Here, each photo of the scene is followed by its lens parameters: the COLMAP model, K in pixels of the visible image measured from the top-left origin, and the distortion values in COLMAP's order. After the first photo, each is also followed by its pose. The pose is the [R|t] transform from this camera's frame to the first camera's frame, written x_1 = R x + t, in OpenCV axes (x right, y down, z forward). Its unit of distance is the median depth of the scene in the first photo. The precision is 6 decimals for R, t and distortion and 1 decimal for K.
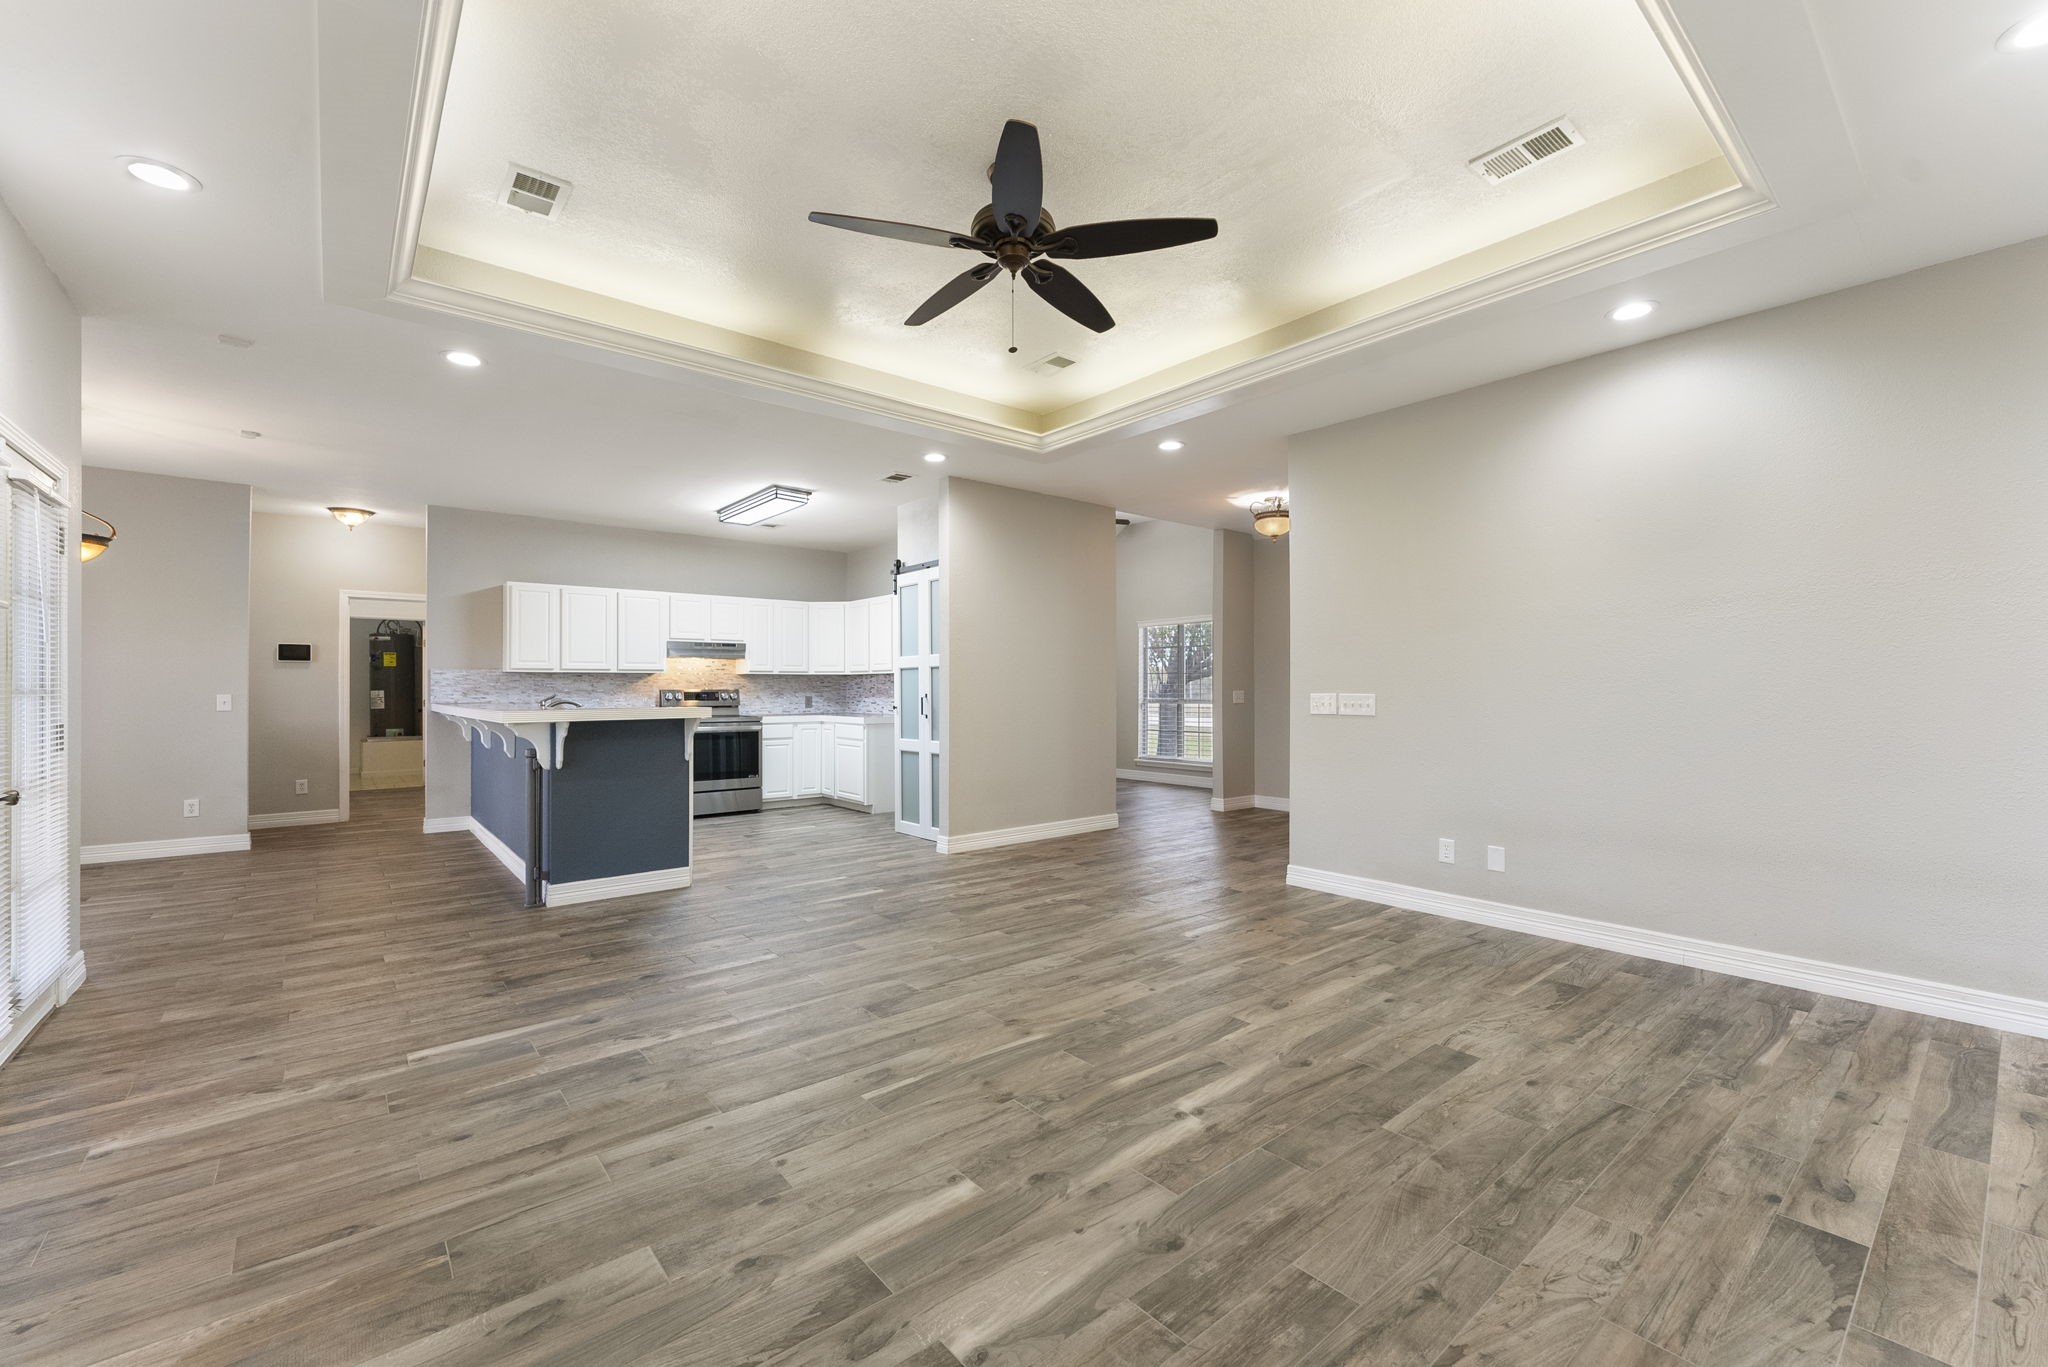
lens RADIAL K [[830.6, 0, 1033.0], [0, 830.6, 687.6], [0, 0, 1]] dist [-0.001103, 0.000078]
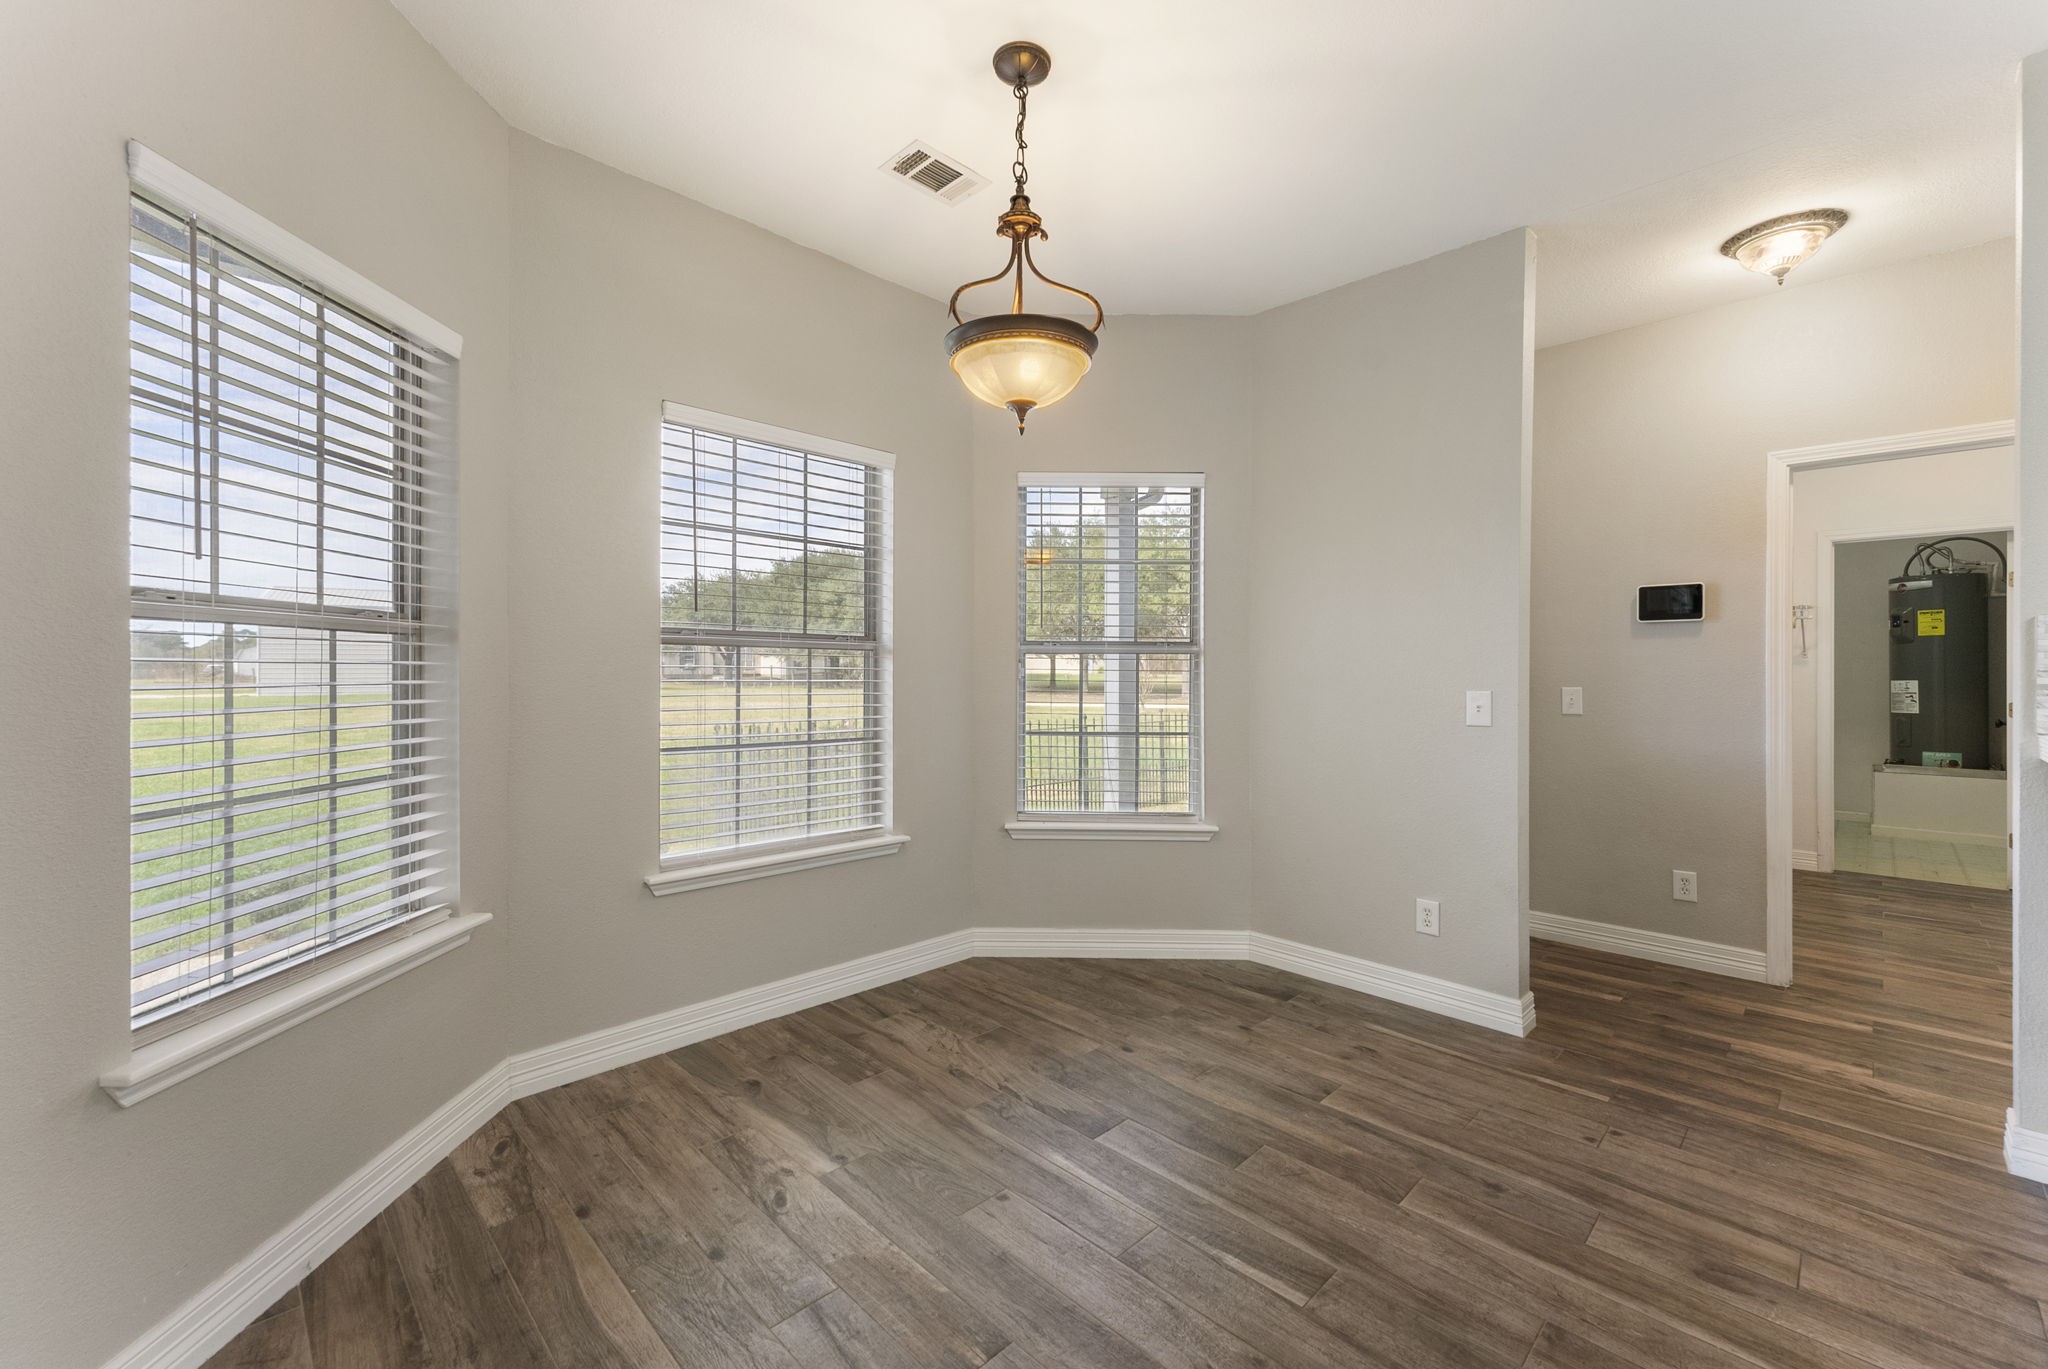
lens RADIAL K [[830.6, 0, 1026.8], [0, 830.6, 673.8], [0, 0, 1]] dist [-0.001103, 0.000078]
pose [[0.066607, 0.003170, -0.997774, -0.406364], [-0.001987, 0.999993, 0.003044, -0.001868], [0.997777, 0.001780, 0.066613, 0.555836]]
